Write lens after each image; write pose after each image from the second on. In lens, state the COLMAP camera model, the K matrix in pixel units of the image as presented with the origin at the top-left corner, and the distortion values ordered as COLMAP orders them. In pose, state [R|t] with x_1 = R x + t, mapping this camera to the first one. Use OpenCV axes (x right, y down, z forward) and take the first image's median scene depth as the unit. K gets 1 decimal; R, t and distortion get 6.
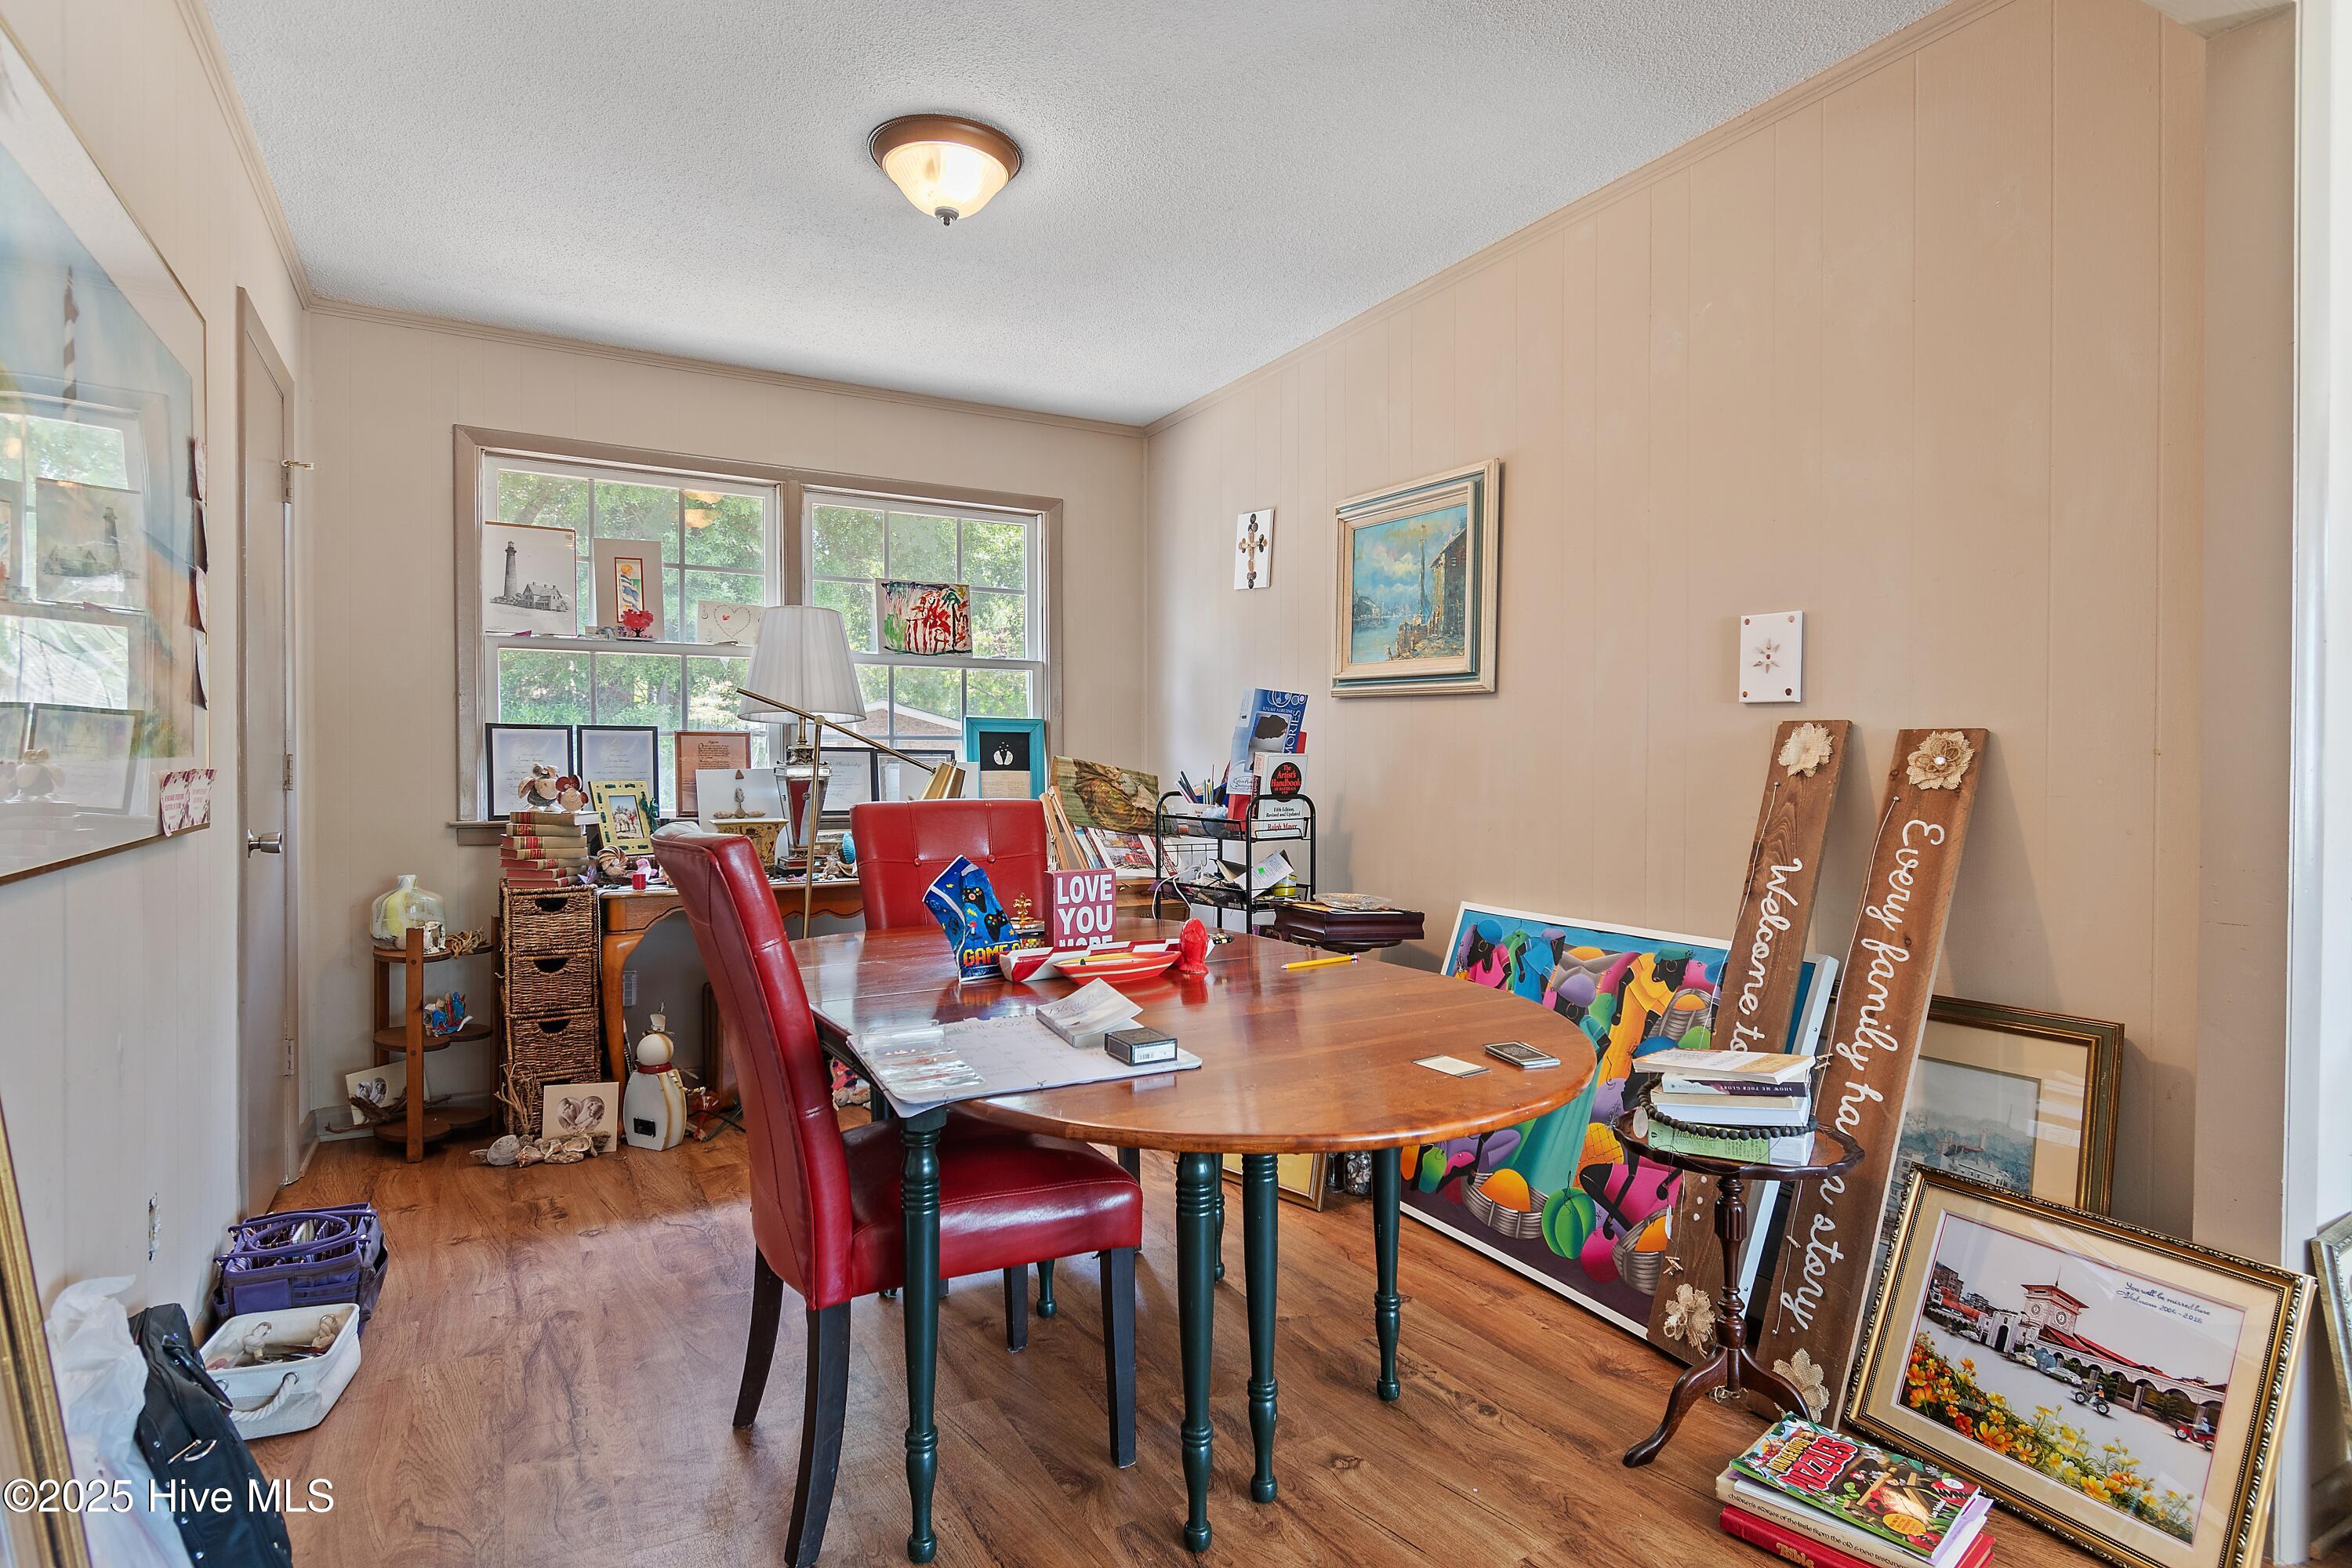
lens RADIAL K [[1239.7, 0, 1175.4], [0, 1239.7, 780.0], [0, 0, 1]] dist [0.000222, -0.001259]
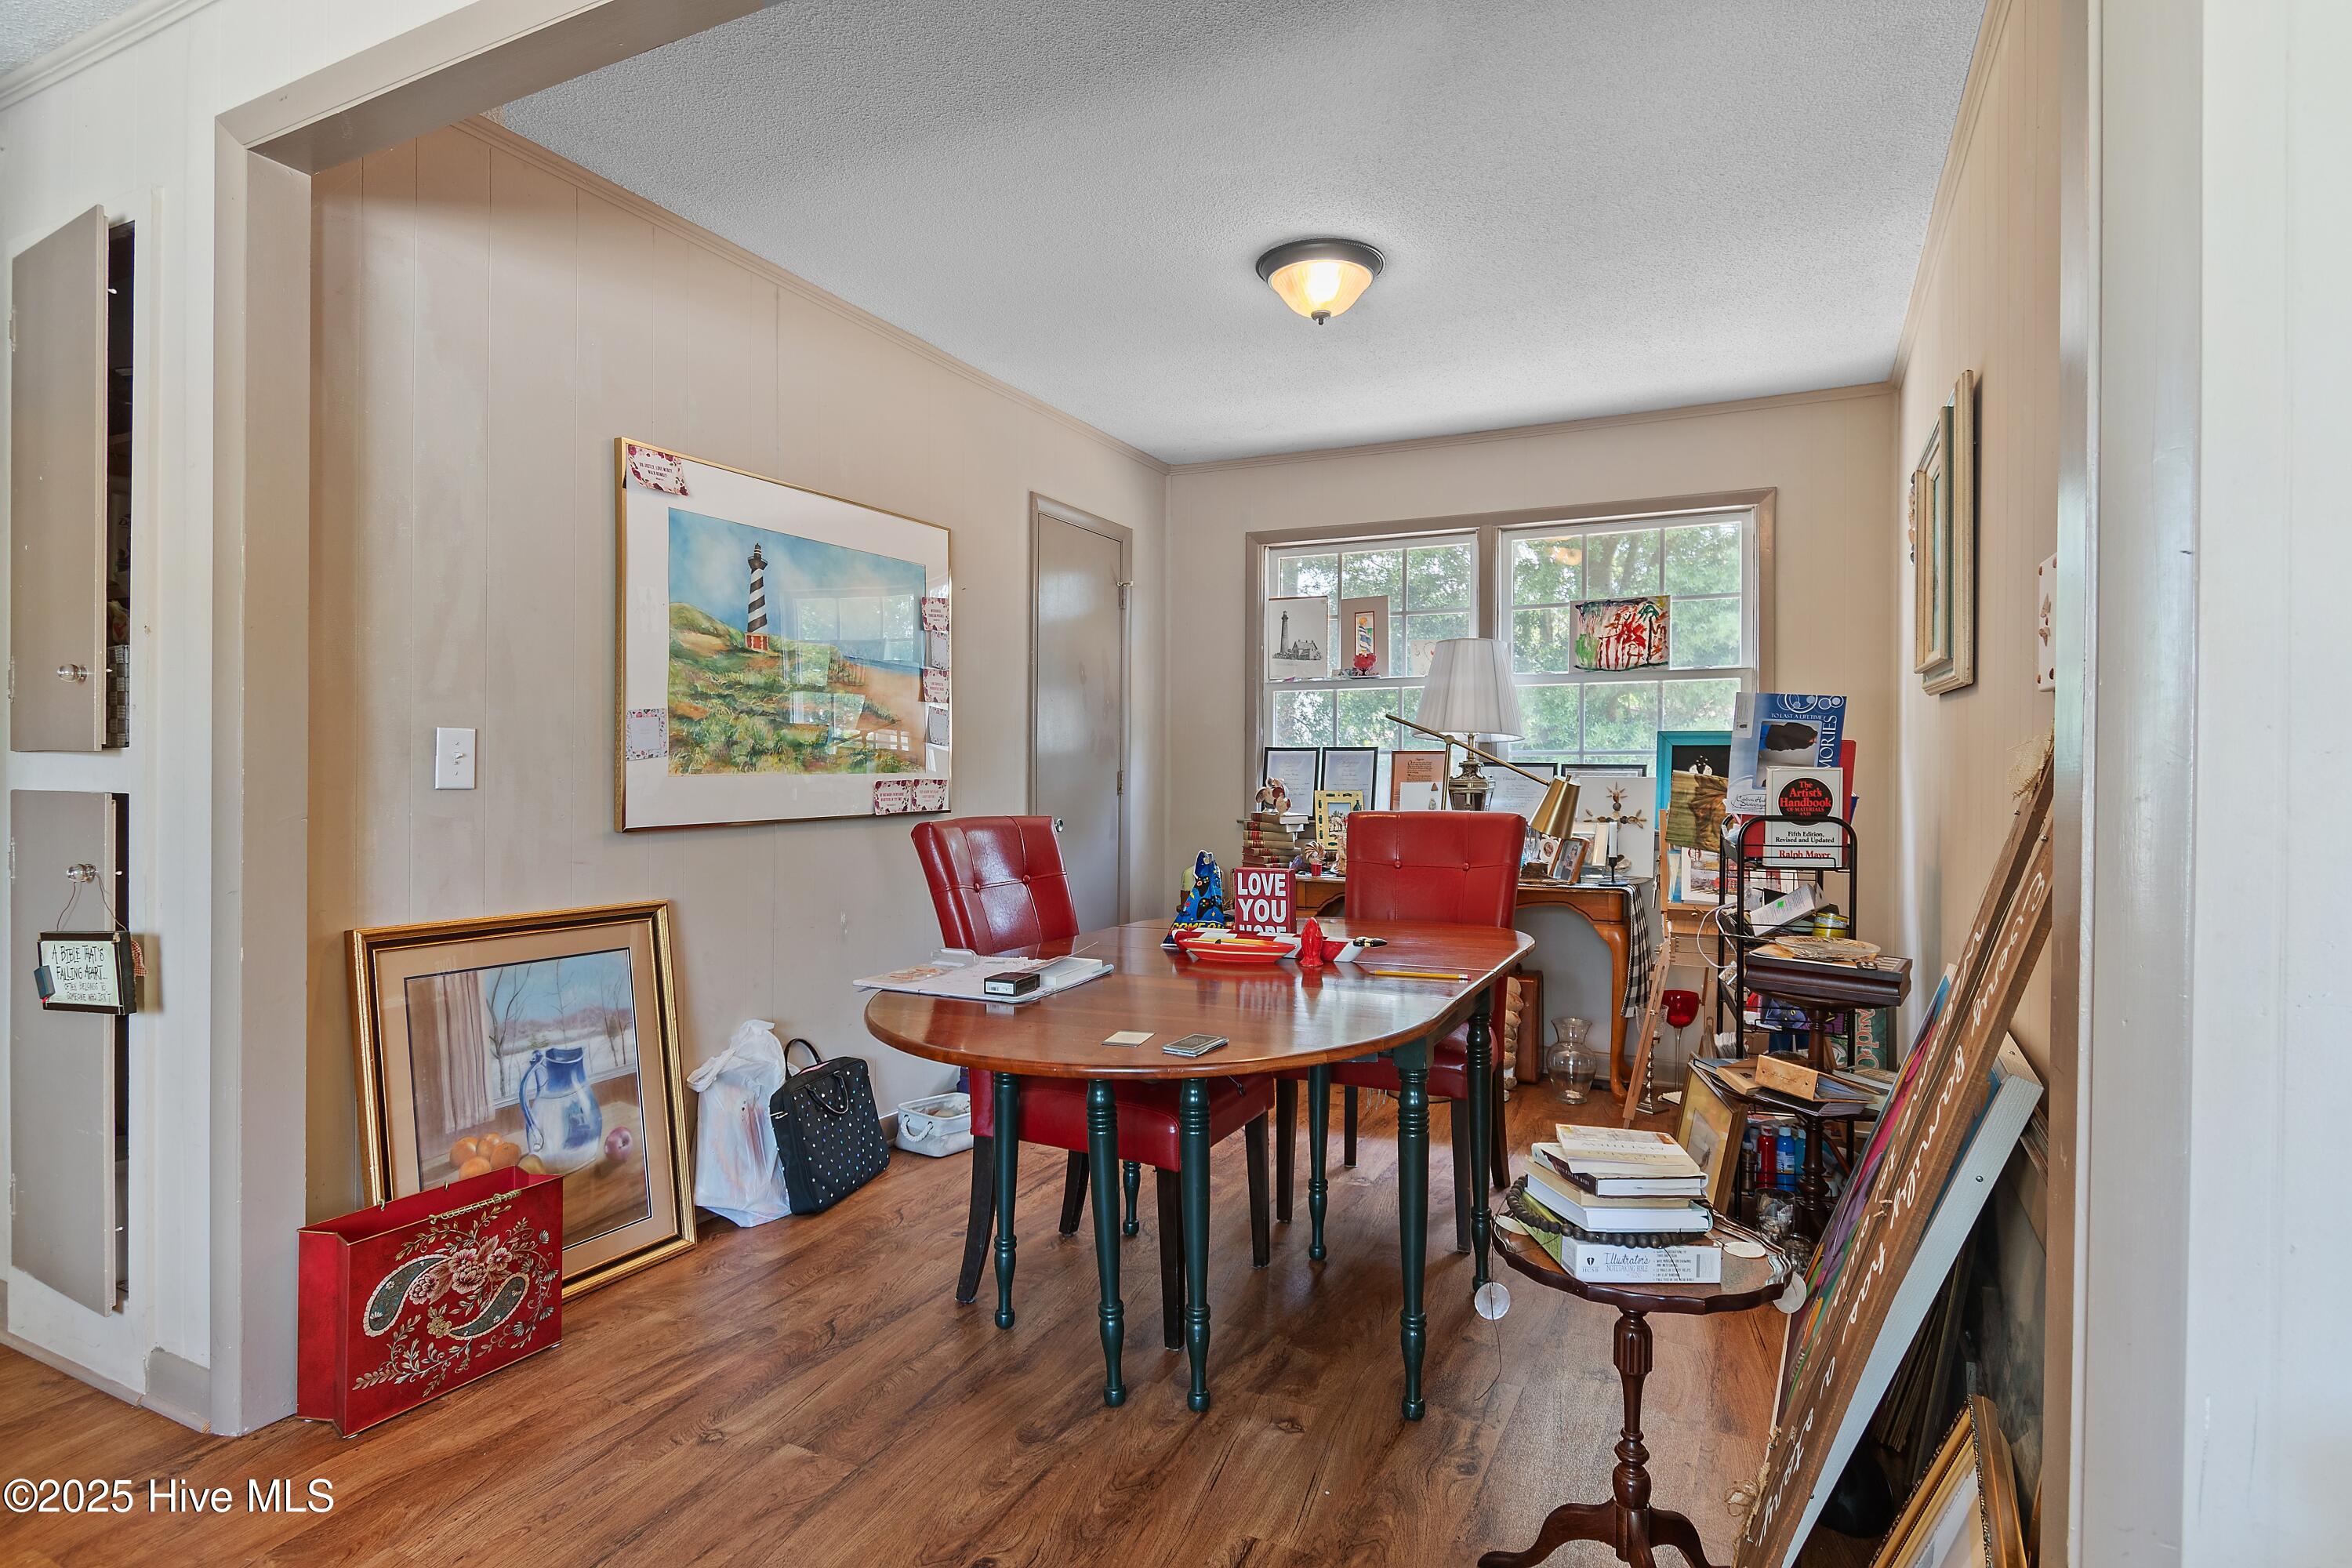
lens RADIAL K [[1239.7, 0, 1172.8], [0, 1239.7, 777.5], [0, 0, 1]] dist [0.000222, -0.001259]
pose [[0.553458, 0.003081, -0.832872, 0.540340], [-0.013638, 0.999893, -0.005364, -0.004024], [0.832766, 0.014327, 0.553440, 0.171008]]
